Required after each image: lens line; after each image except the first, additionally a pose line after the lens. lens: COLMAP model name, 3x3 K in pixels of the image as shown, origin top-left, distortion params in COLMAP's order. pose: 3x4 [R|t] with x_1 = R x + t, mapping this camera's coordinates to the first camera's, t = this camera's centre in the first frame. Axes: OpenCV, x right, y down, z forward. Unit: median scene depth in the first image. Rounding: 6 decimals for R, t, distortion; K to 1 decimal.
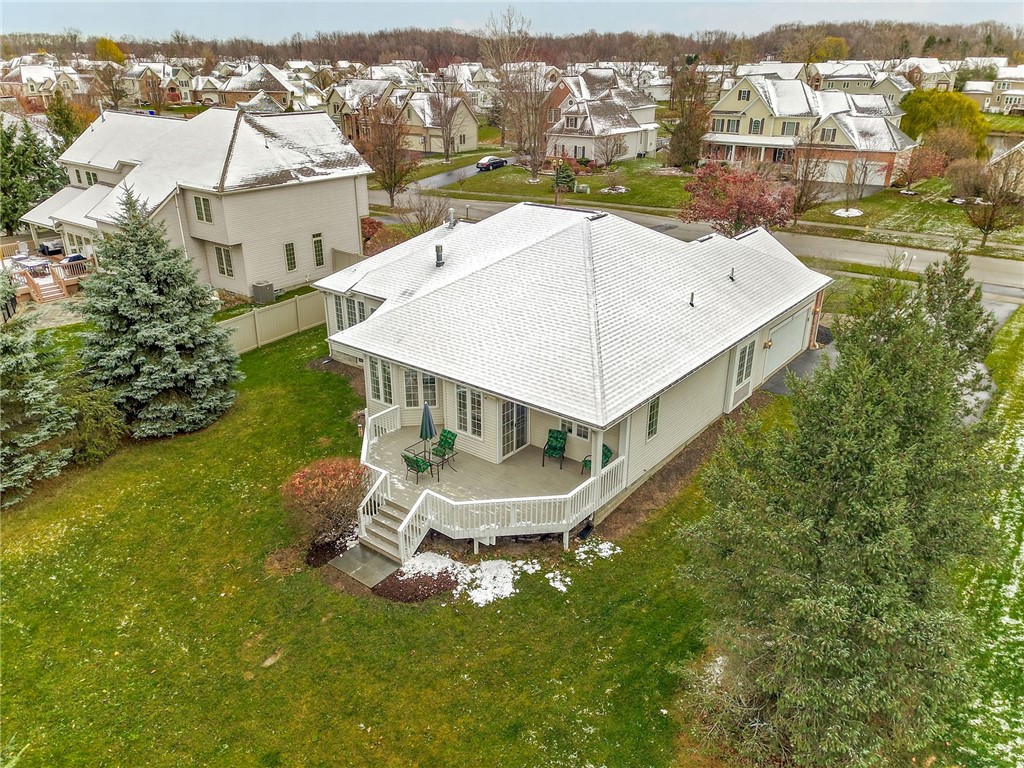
lens RADIAL K [[771.6, 0, 515.0], [0, 771.6, 385.0], [0, 0, 1]] dist [0.047355, 0.002745]
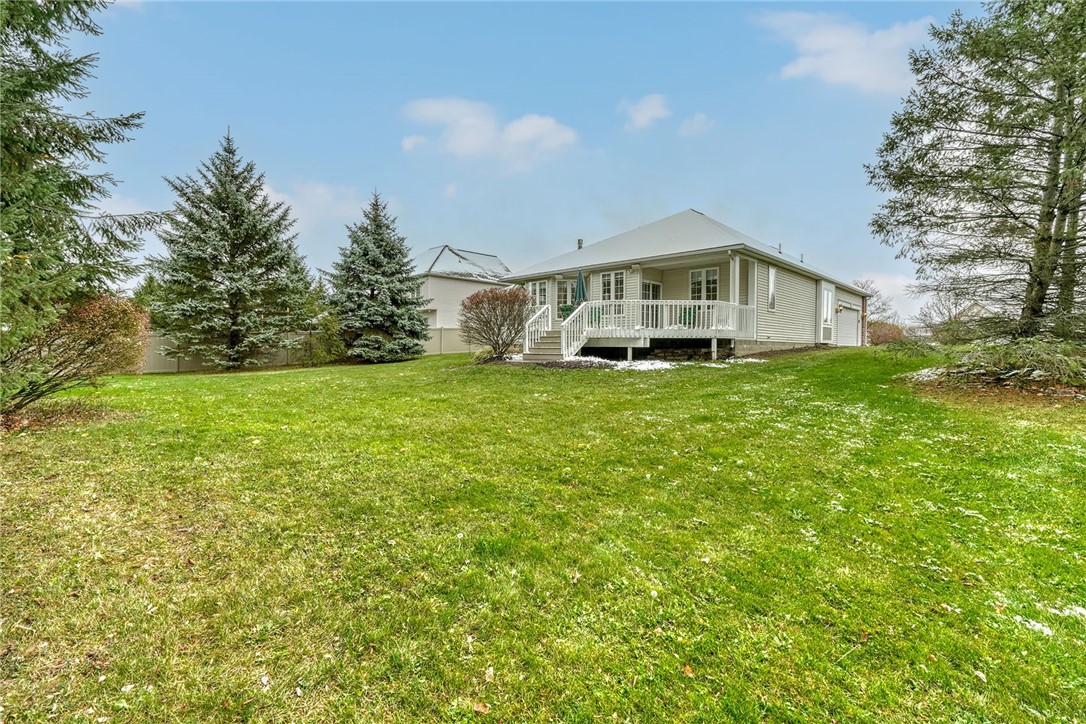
lens RADIAL K [[489.6, 0, 536.8], [0, 489.6, 358.7], [0, 0, 1]] dist [0.004926, 0.001635]
pose [[0.993797, 0.002548, -0.111182, -0.081997], [-0.045415, 0.921874, -0.384819, 0.383202], [0.101515, 0.387481, 0.916271, 0.286025]]
